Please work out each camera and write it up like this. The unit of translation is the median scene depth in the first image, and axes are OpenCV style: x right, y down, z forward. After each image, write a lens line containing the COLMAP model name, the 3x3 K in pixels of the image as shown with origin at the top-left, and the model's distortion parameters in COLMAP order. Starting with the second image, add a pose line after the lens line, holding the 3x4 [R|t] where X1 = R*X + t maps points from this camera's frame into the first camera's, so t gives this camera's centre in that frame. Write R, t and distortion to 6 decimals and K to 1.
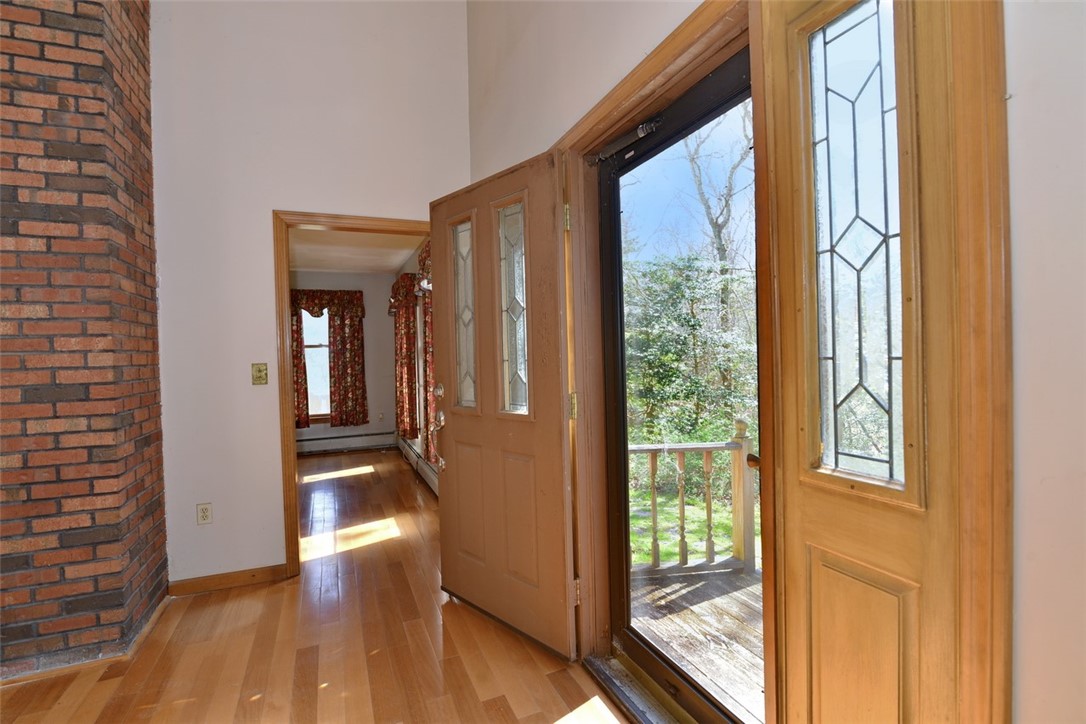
lens RADIAL K [[497.7, 0, 543.0], [0, 497.7, 361.5], [0, 0, 1]] dist [-0.015890, -0.000093]
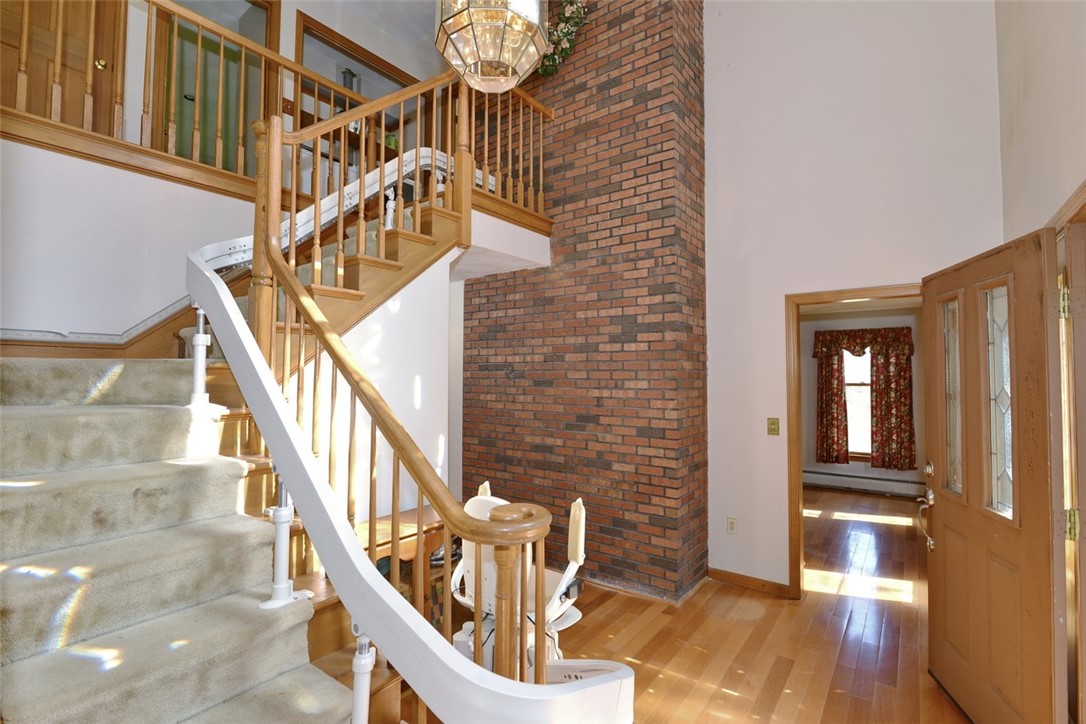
lens RADIAL K [[497.7, 0, 543.0], [0, 497.7, 361.5], [0, 0, 1]] dist [-0.015890, -0.000093]
pose [[0.495646, 0.000493, -0.868524, 0.284976], [-0.026564, 0.999541, -0.014592, -0.129896], [0.868118, 0.030305, 0.495431, -0.167693]]
